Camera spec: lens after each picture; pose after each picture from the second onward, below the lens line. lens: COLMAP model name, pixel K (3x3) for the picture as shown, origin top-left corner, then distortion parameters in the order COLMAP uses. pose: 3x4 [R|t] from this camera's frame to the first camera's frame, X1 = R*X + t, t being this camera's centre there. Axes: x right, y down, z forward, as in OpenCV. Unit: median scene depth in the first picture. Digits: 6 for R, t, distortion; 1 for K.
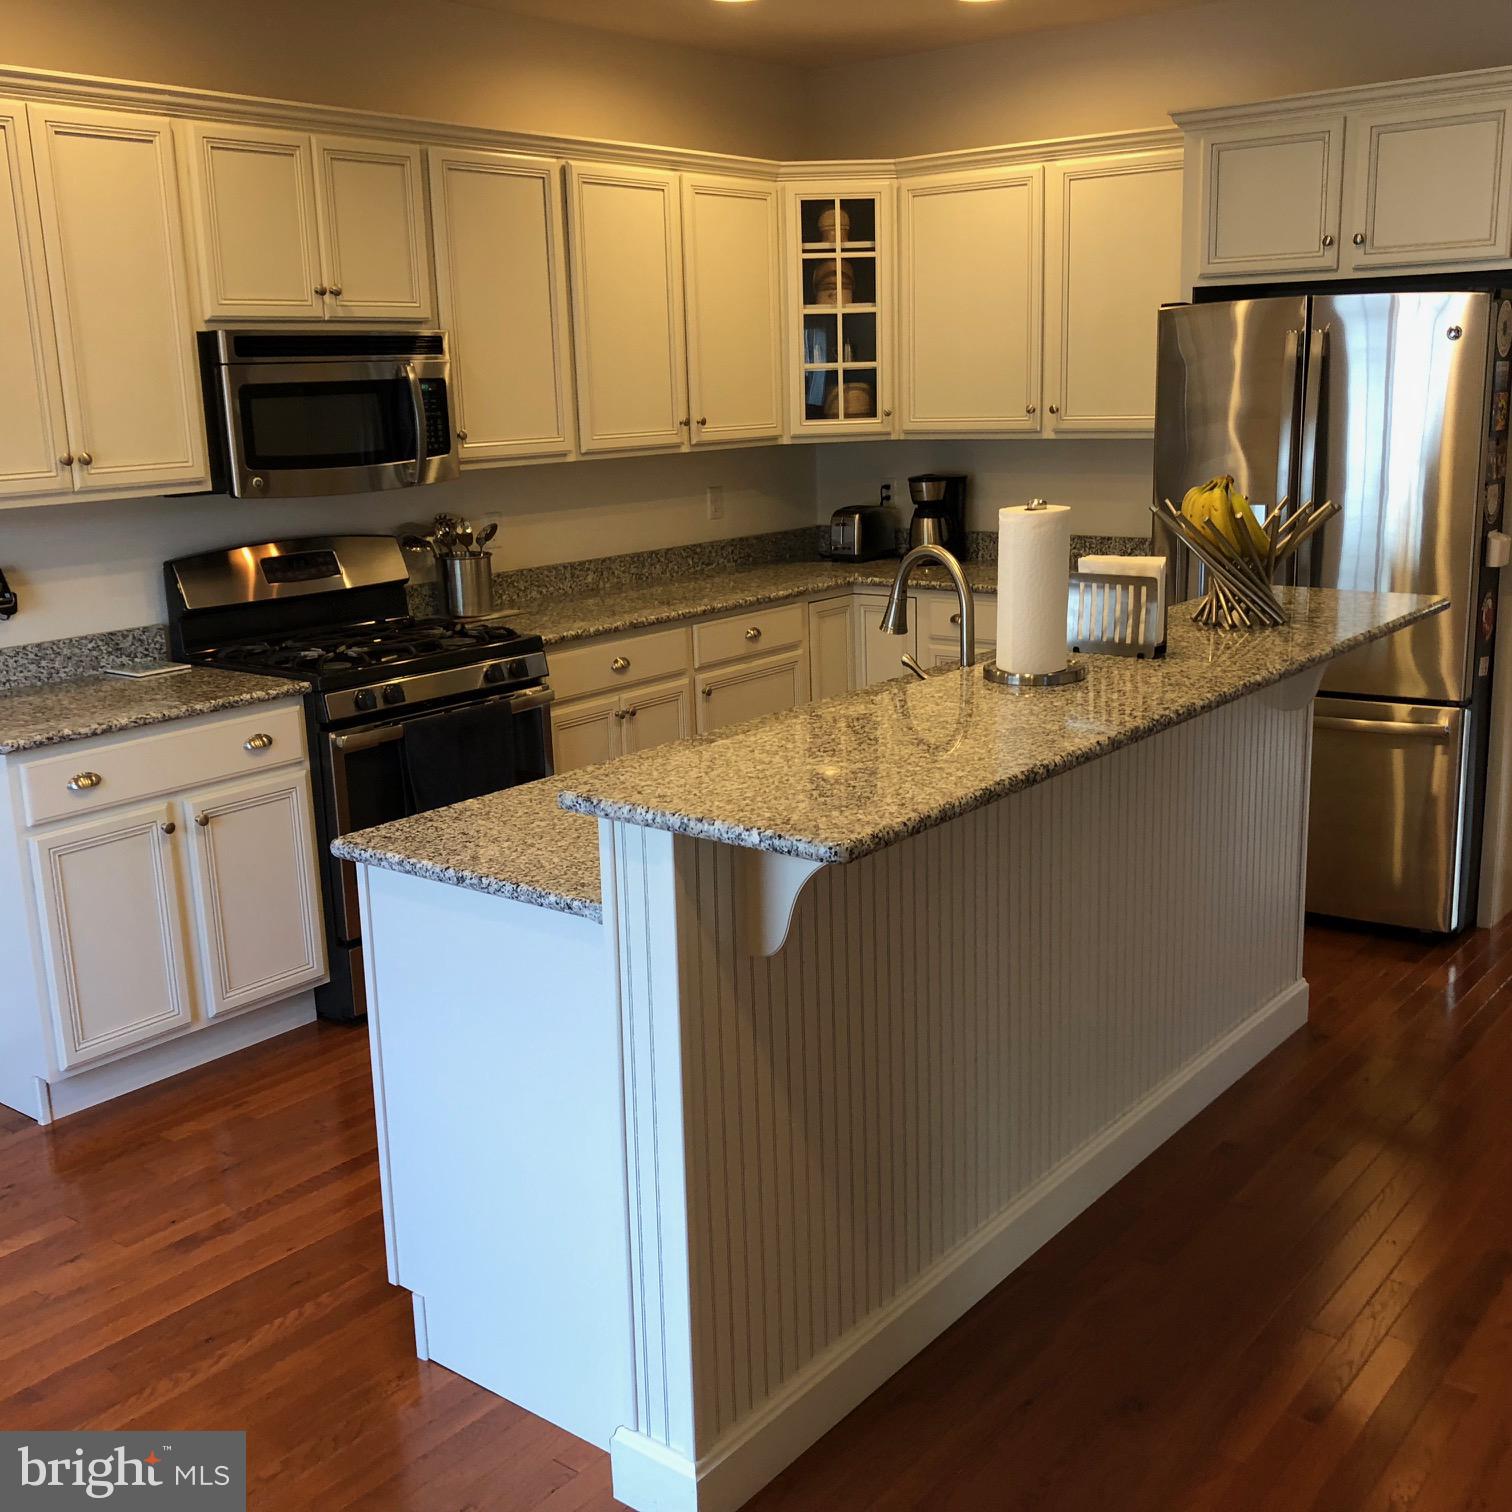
lens RADIAL K [[1639.5, 0, 771.5], [0, 1639.5, 765.8], [0, 0, 1]] dist [0.015010, 0.000000]
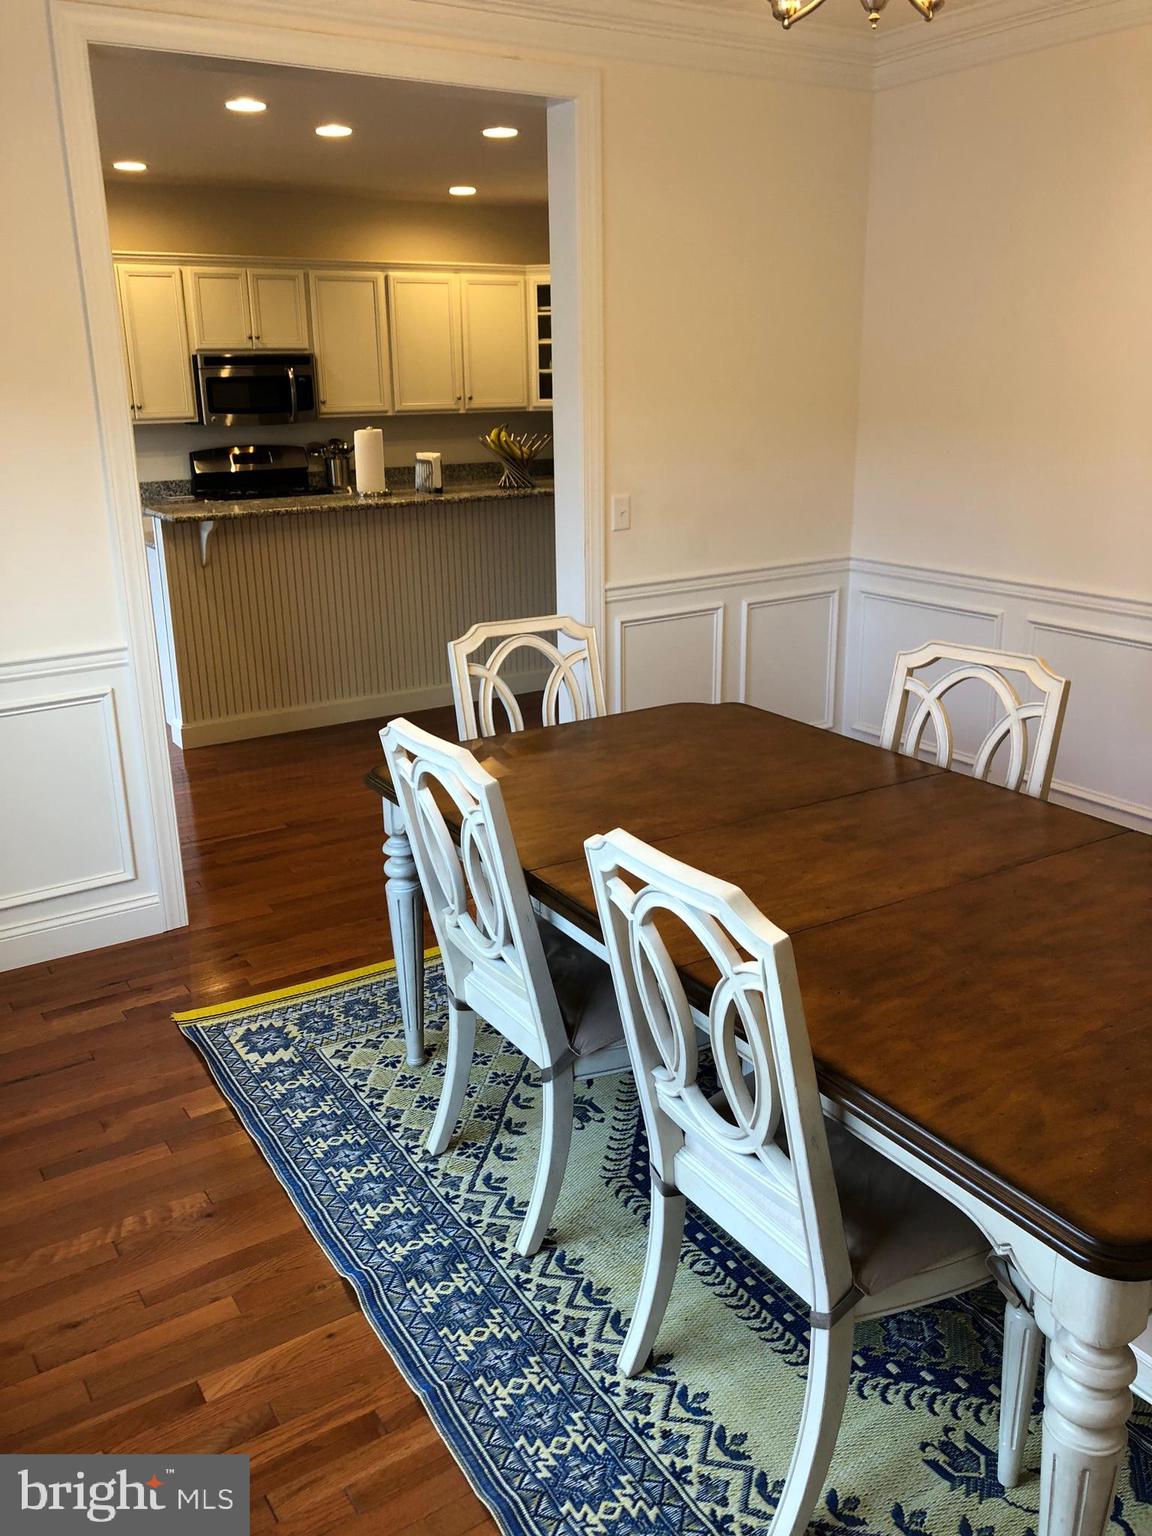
lens RADIAL K [[1239.7, 0, 584.8], [0, 1239.7, 761.3], [0, 0, 1]] dist [-0.002690, 0.010127]
pose [[0.945666, 0.108742, -0.306417, 0.710252], [-0.086863, 0.992656, 0.084200, 0.109578], [0.313322, -0.053009, 0.948166, -0.503352]]
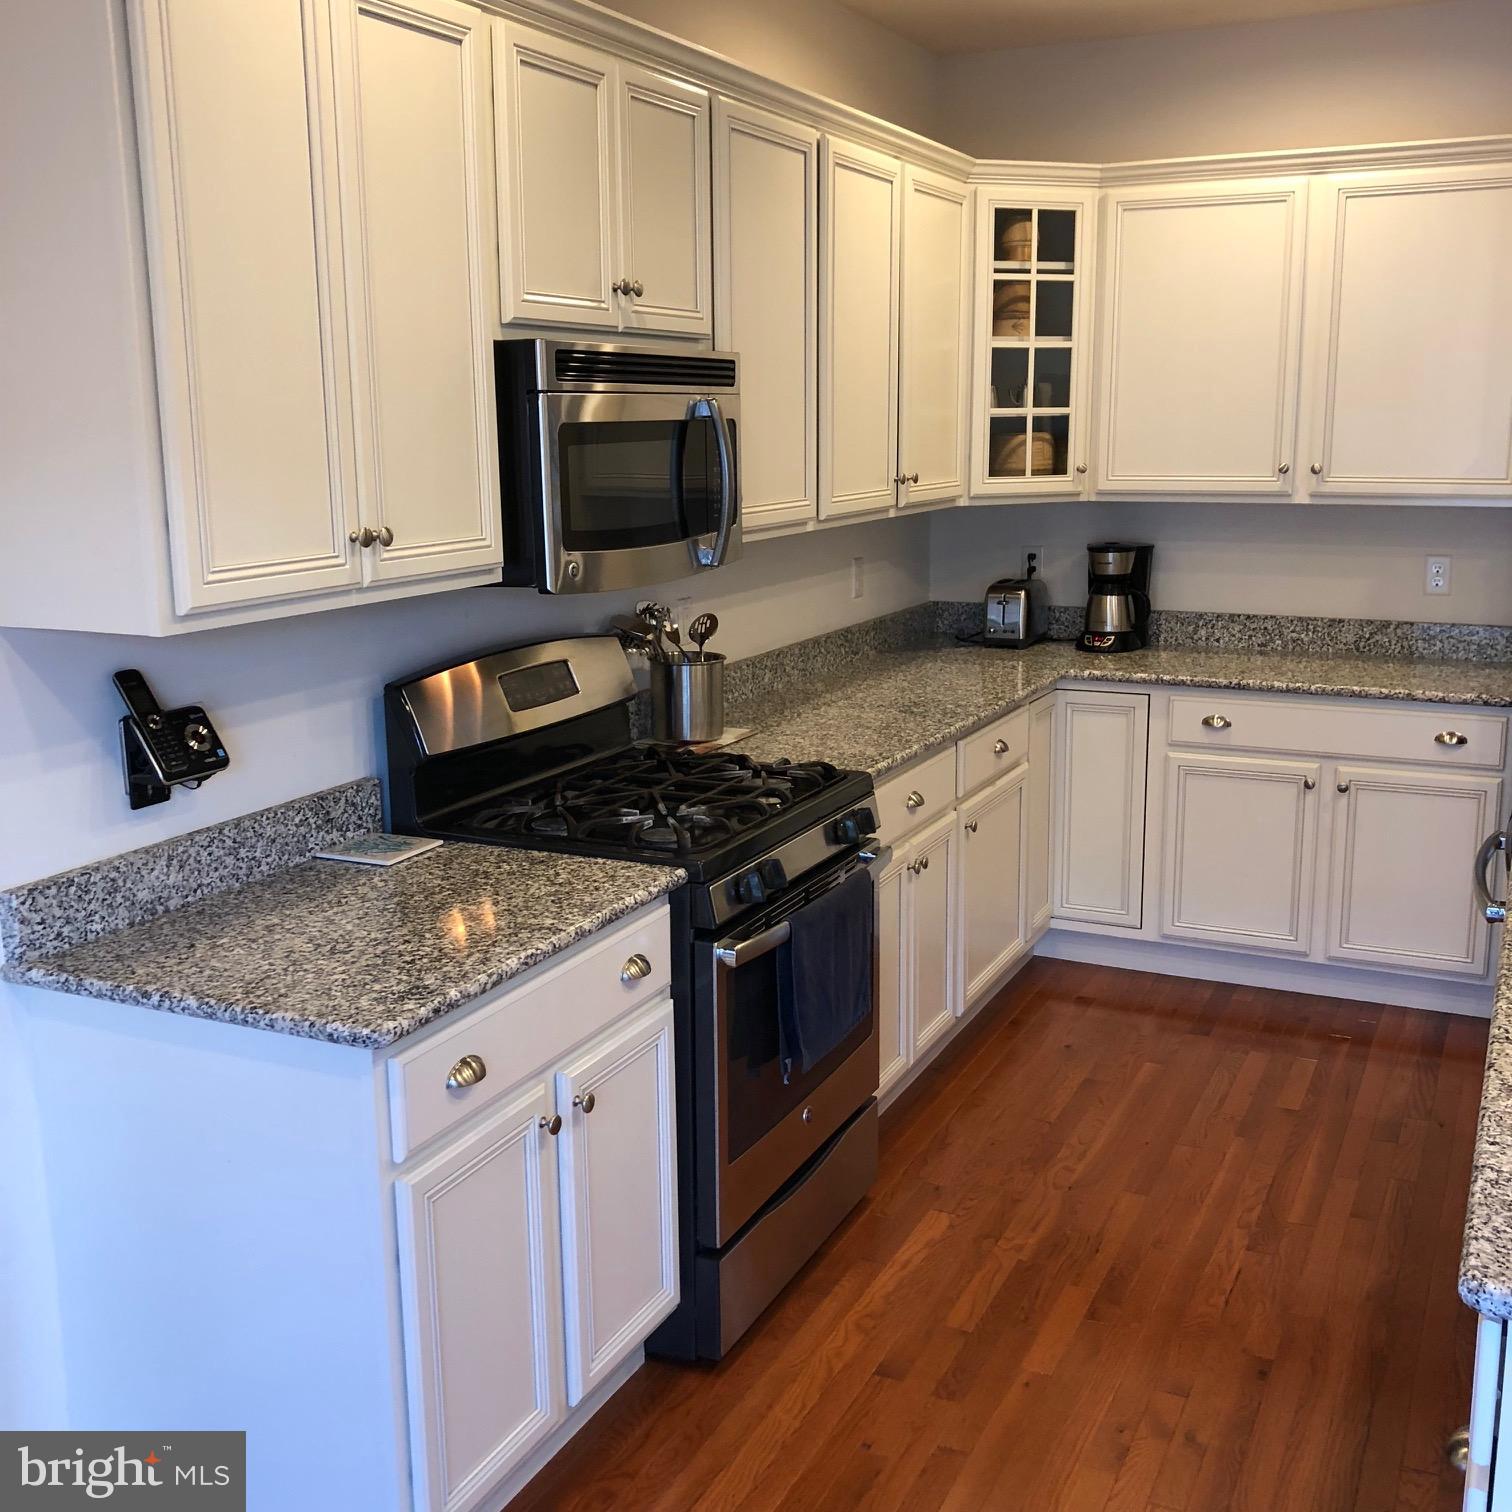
lens RADIAL K [[1639.5, 0, 764.9], [0, 1639.5, 759.9], [0, 0, 1]] dist [0.015010, 0.000000]
pose [[0.975037, -0.026081, 0.220505, -0.336976], [0.033067, 0.999060, -0.028046, -0.064426], [-0.219566, 0.034638, 0.974983, 0.294566]]
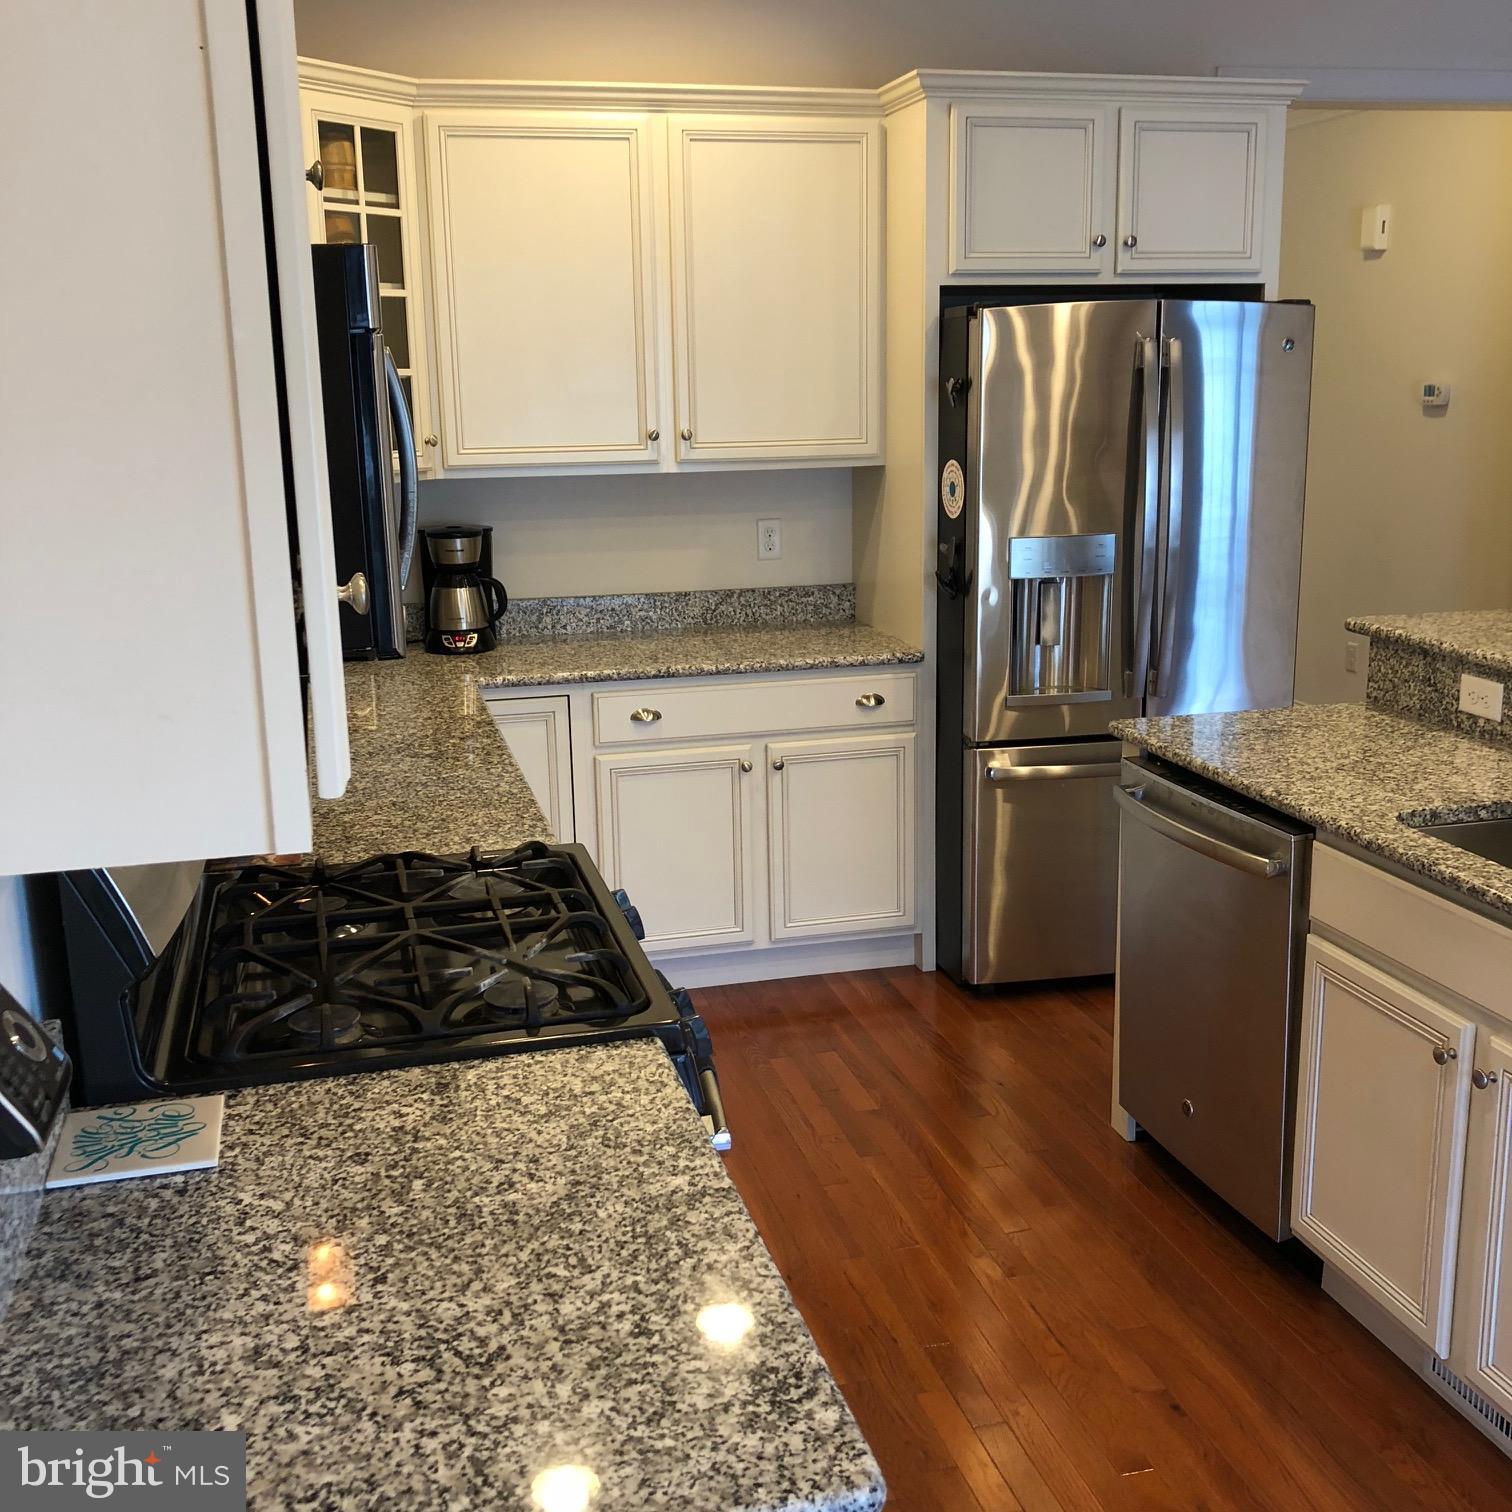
lens RADIAL K [[1639.5, 0, 742.2], [0, 1639.5, 772.8], [0, 0, 1]] dist [0.015010, 0.000000]
pose [[0.608263, -0.174245, 0.774374, -0.518776], [0.186347, 0.979688, 0.074069, -0.130654], [-0.771551, 0.099249, 0.628377, 0.588401]]
